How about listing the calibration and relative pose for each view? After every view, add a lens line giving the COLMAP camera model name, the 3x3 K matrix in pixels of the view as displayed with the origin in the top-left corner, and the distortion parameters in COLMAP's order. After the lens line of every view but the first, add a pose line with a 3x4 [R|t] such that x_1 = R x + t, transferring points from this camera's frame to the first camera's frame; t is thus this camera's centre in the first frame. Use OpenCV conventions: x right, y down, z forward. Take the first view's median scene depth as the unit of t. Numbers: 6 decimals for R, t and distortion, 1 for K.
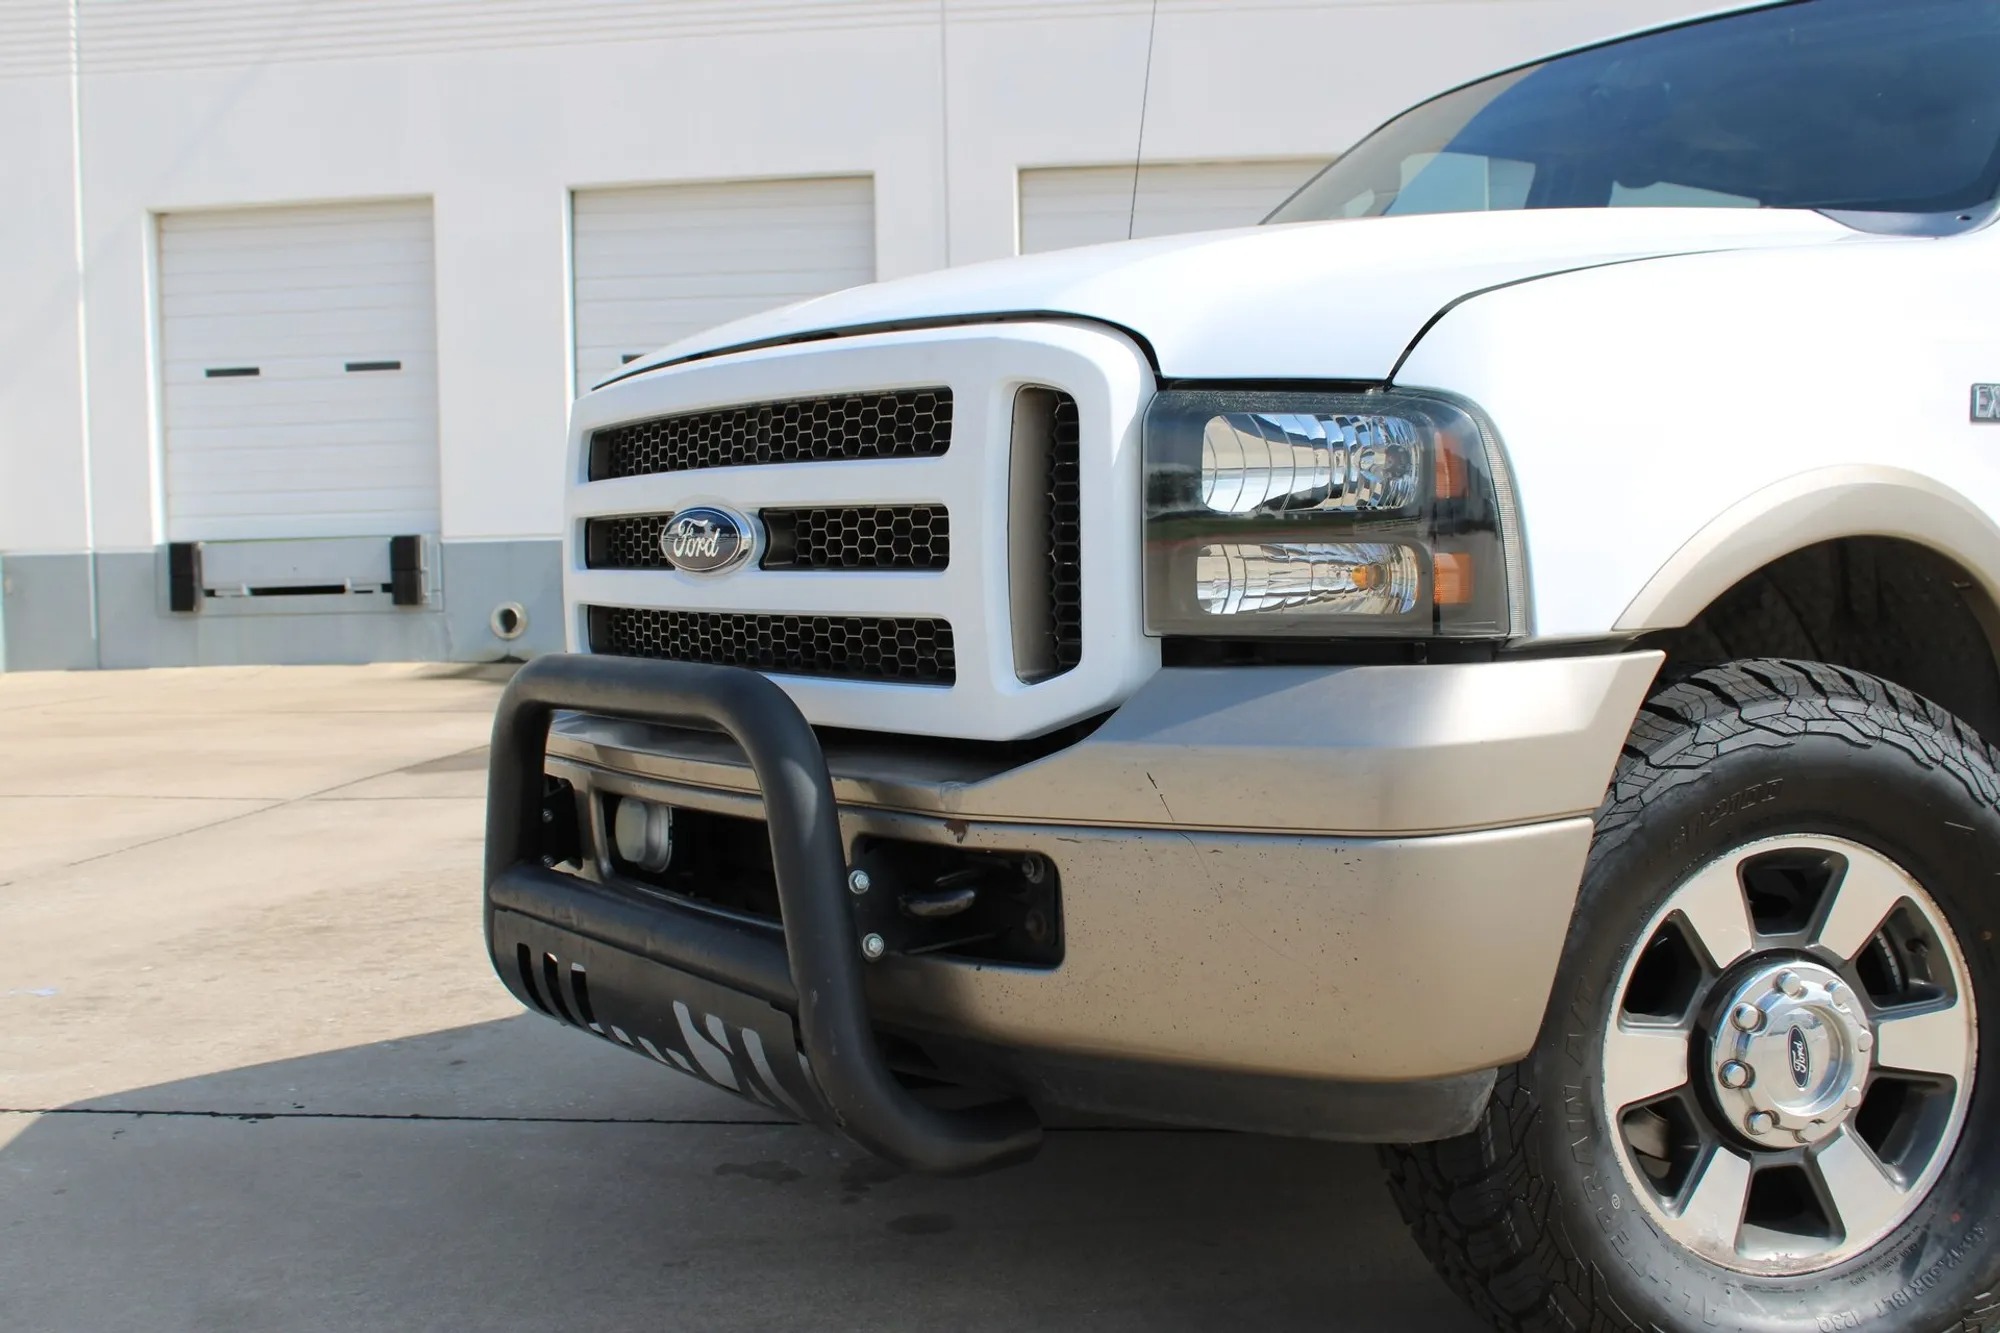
lens RADIAL K [[2013.0, 0, 1004.7], [0, 2013.0, 657.0], [0, 0, 1]] dist [-0.152495, 0.193126]
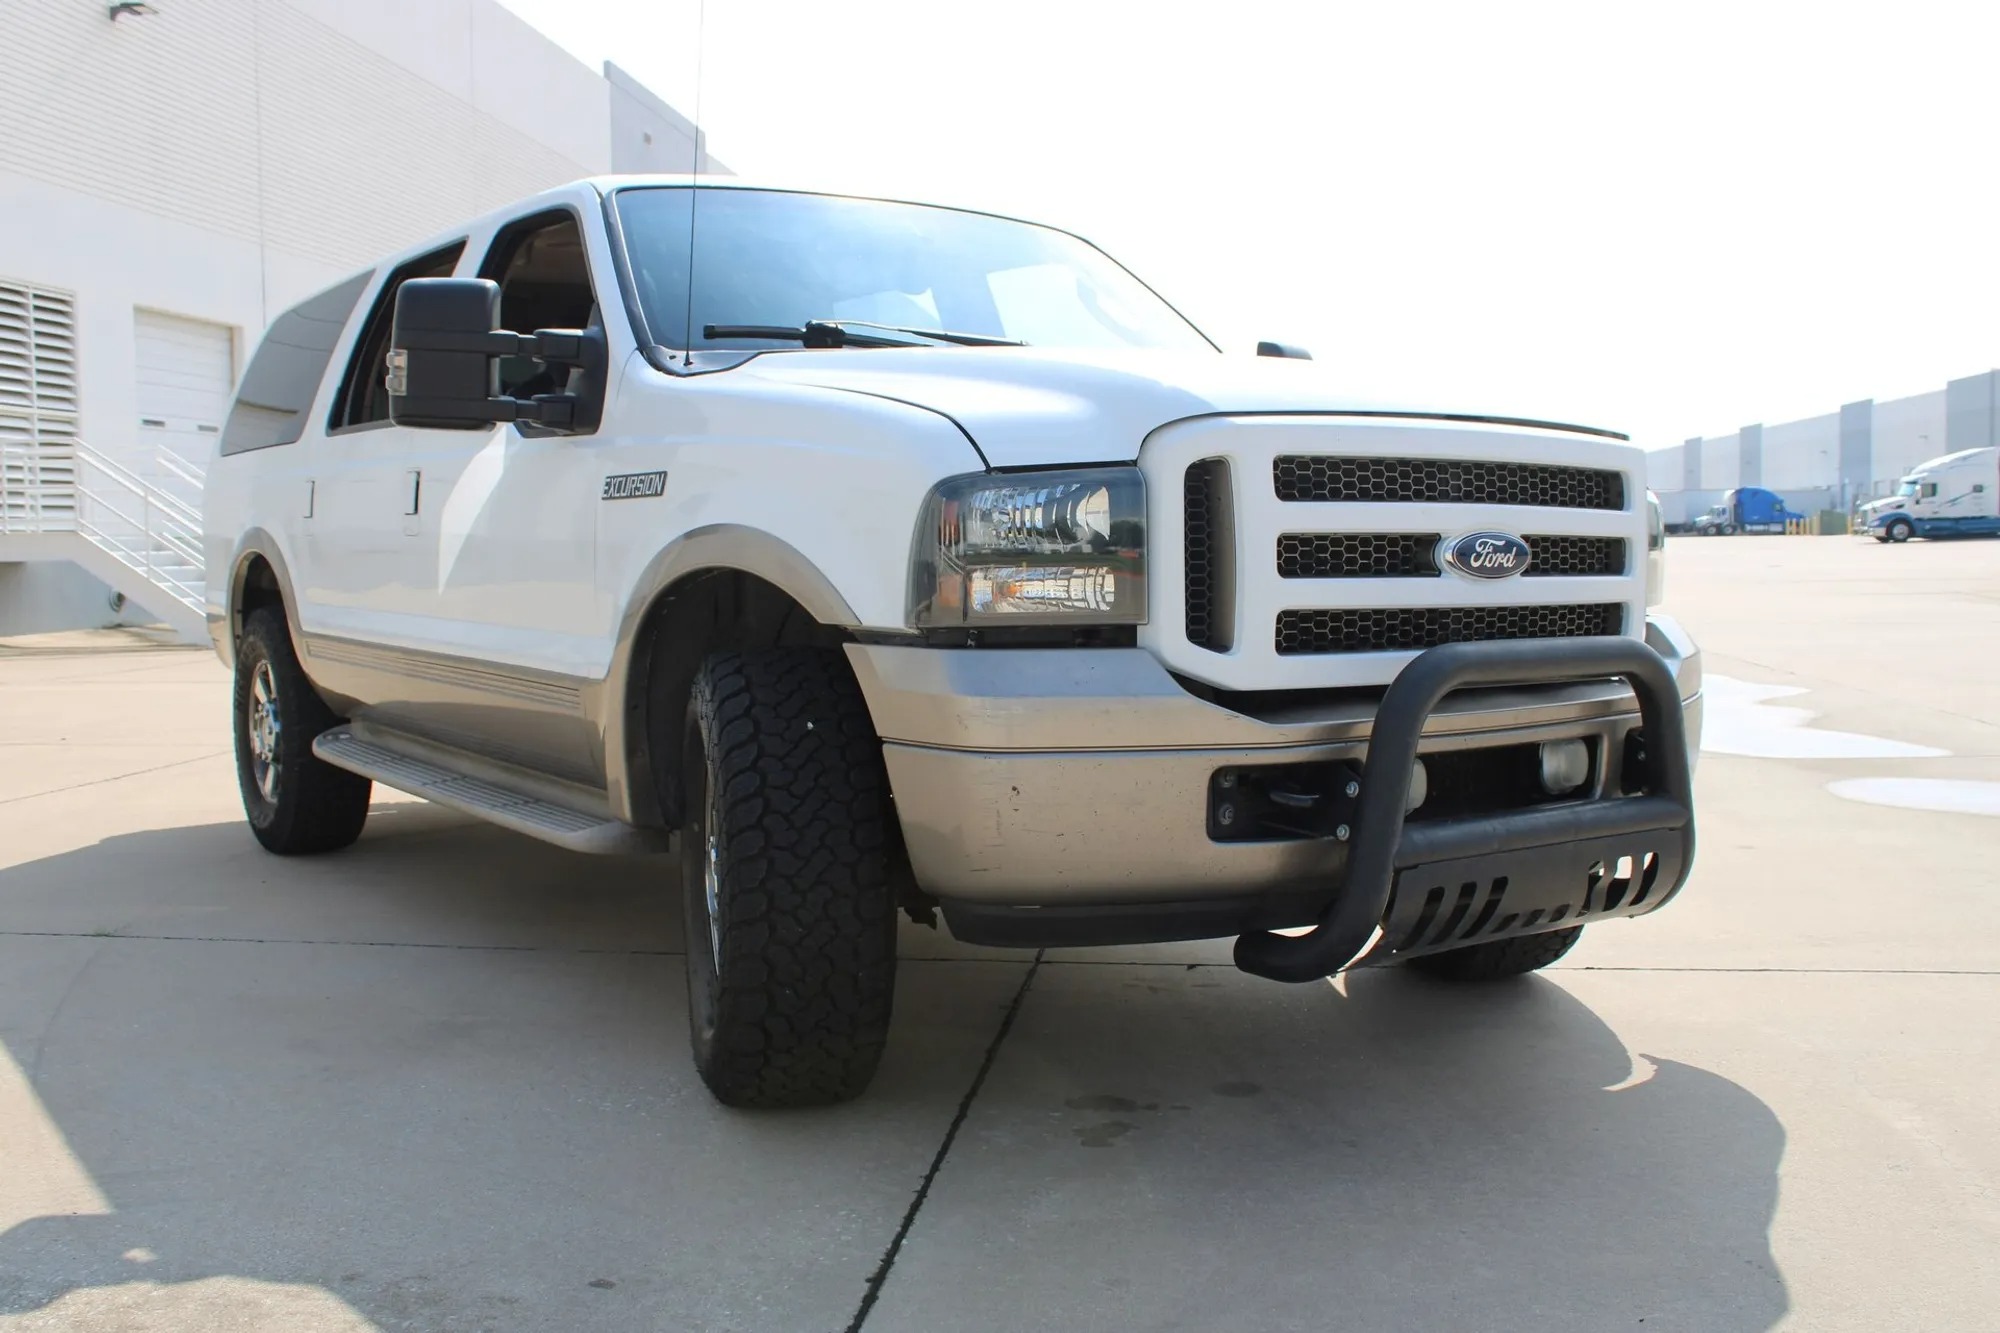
lens RADIAL K [[1881.6, 0, 996.7], [0, 1881.6, 662.8], [0, 0, 1]] dist [-0.157699, 0.181905]
pose [[0.030558, -0.044783, 0.998529, -1.670256], [0.059595, 0.997300, 0.042904, -0.068130], [-0.997755, 0.058196, 0.033144, 1.490593]]
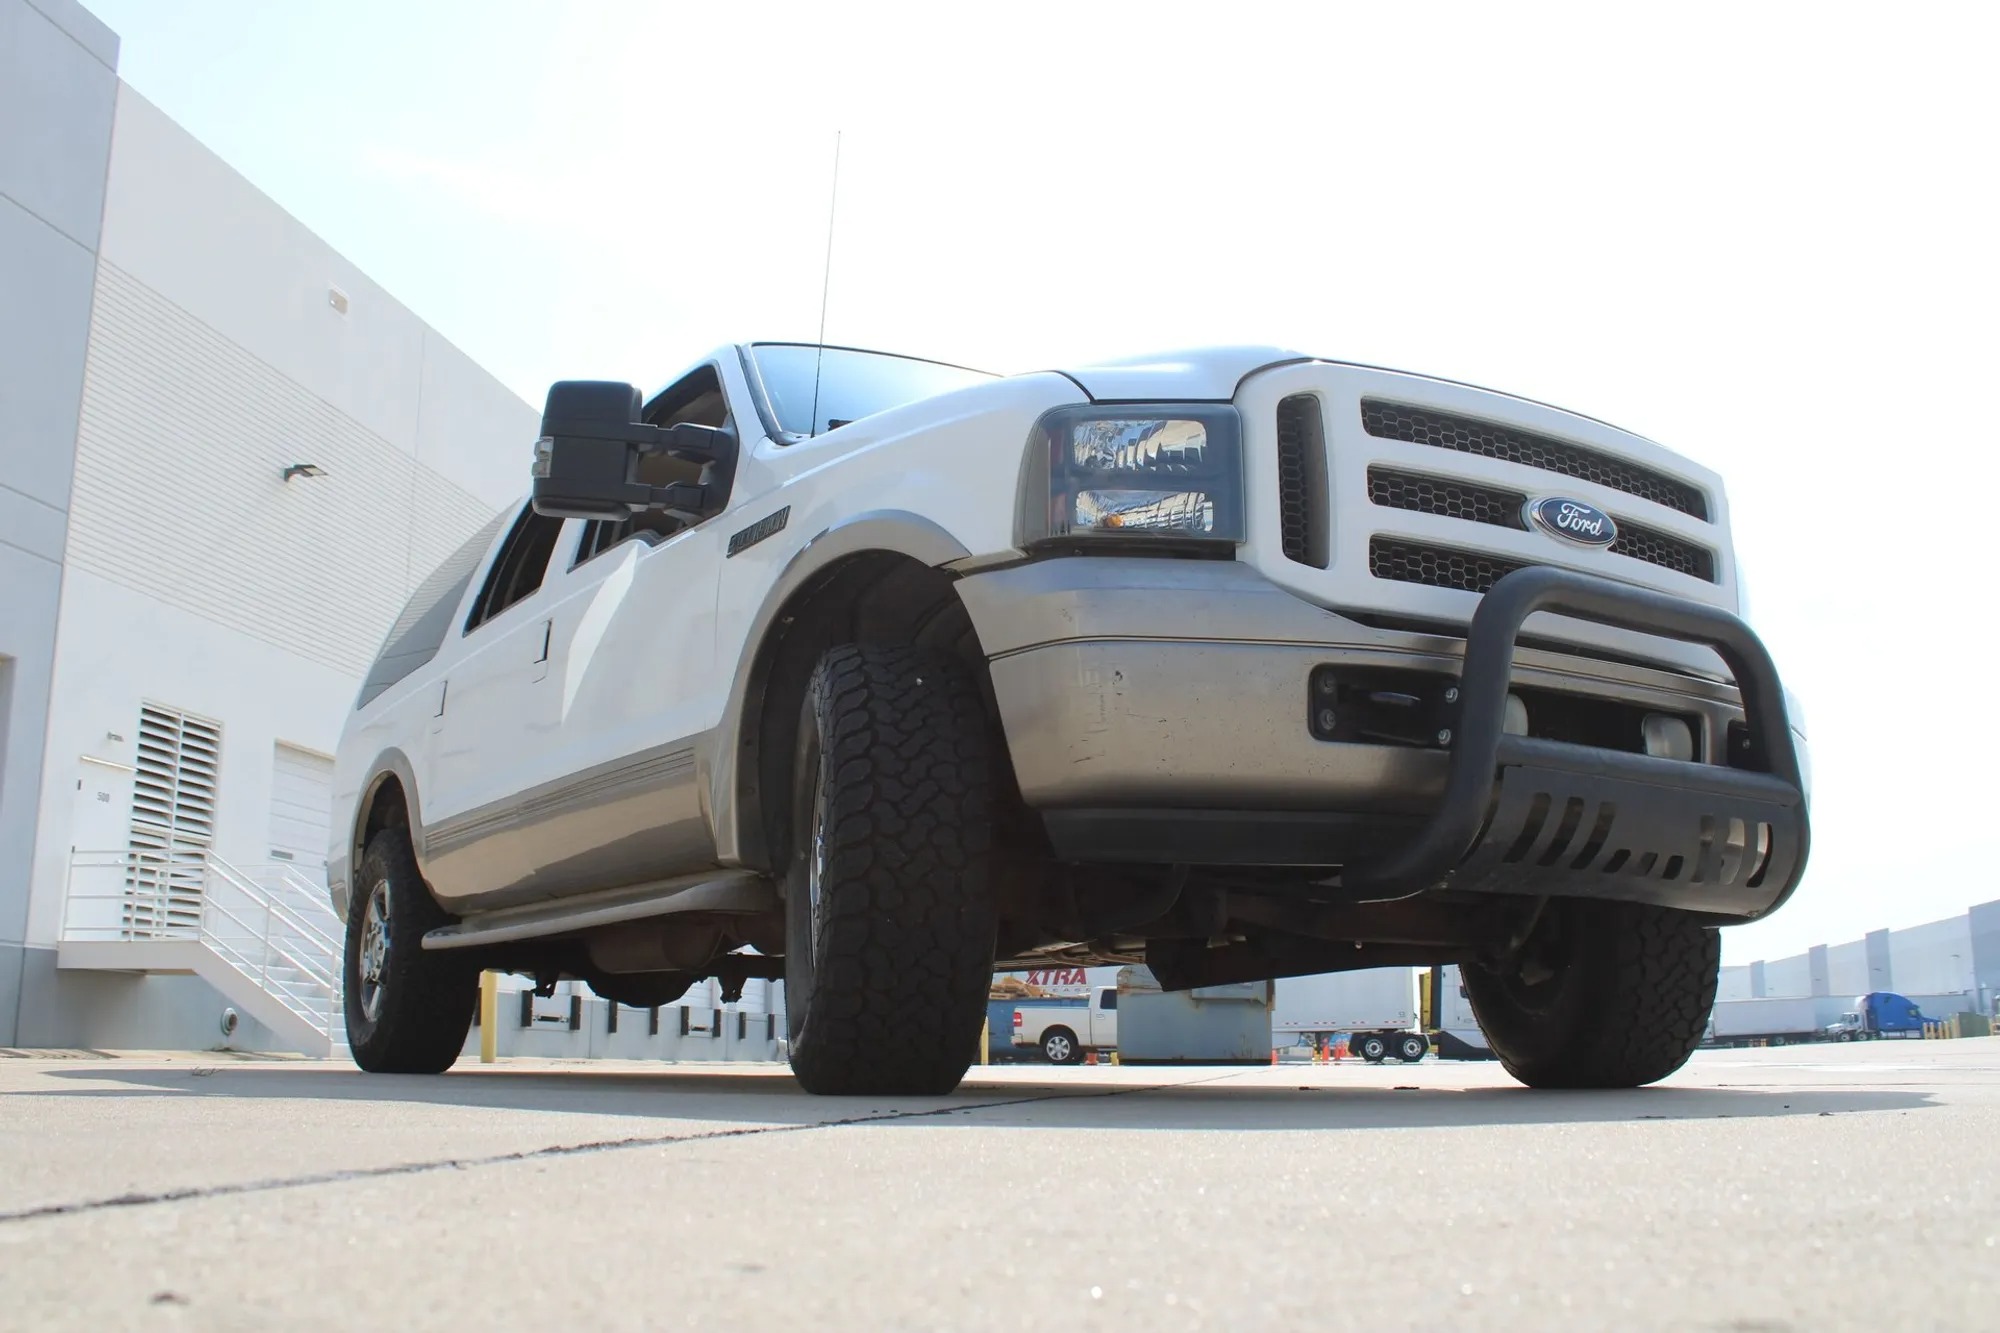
lens RADIAL K [[1881.6, 0, 996.7], [0, 1881.6, 662.8], [0, 0, 1]] dist [-0.157699, 0.181905]
pose [[0.087813, 0.229835, 0.969260, -1.673340], [0.045663, 0.971067, -0.234401, 0.384260], [-0.995090, 0.064842, 0.074777, 1.512123]]
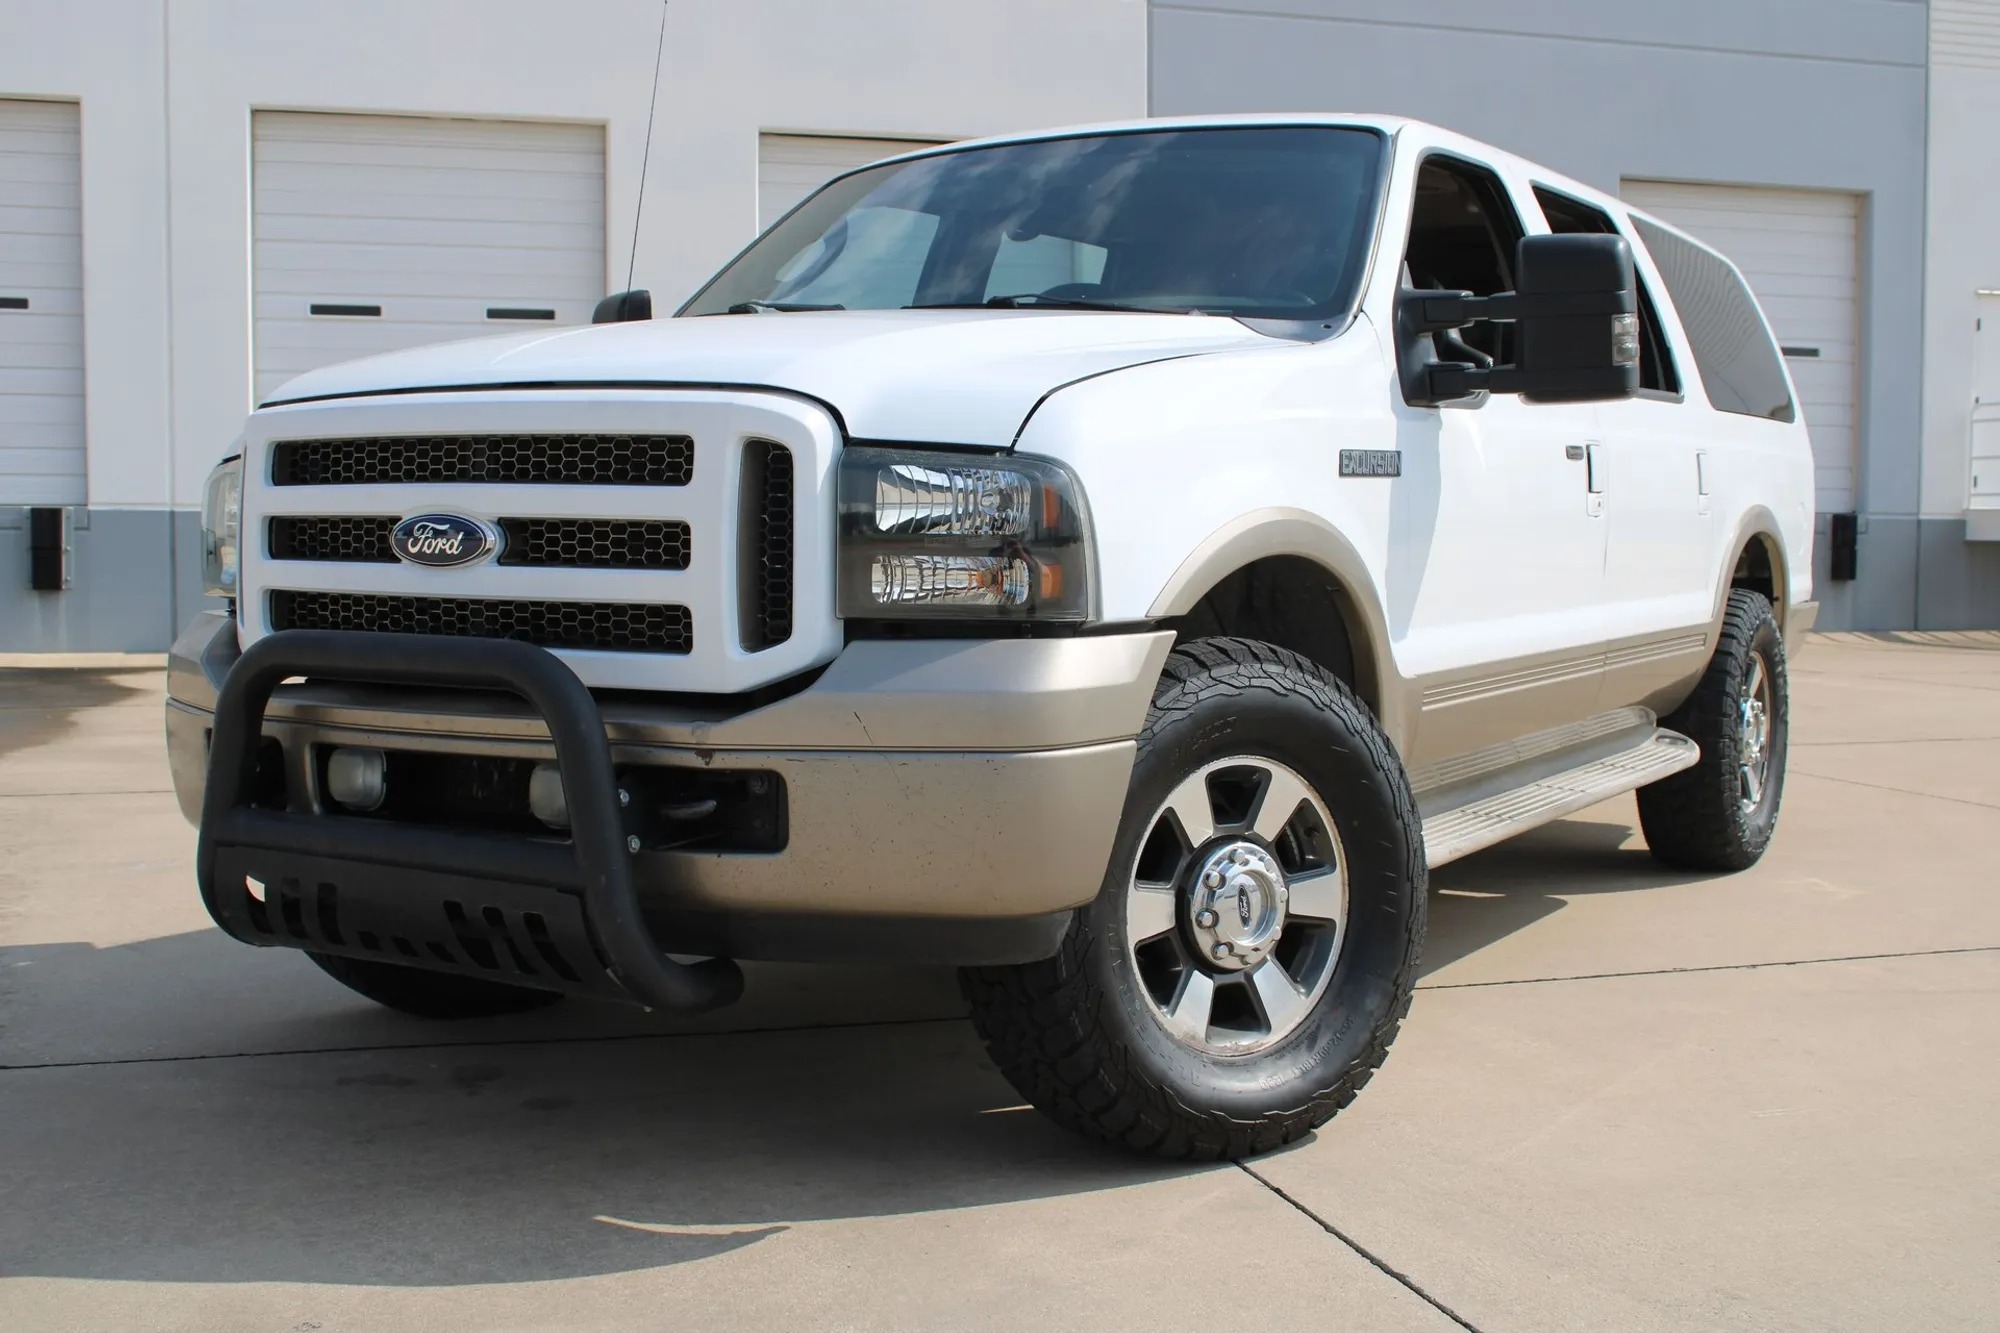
lens RADIAL K [[2261.2, 0, 1000.0], [0, 2261.2, 666.5], [0, 0, 1]] dist [-0.053650, 0.008654]
pose [[0.928369, -0.000242, 0.371661, -0.399742], [-0.002125, 0.999980, 0.005959, 0.013412], [-0.371655, -0.006322, 0.928350, -0.509745]]
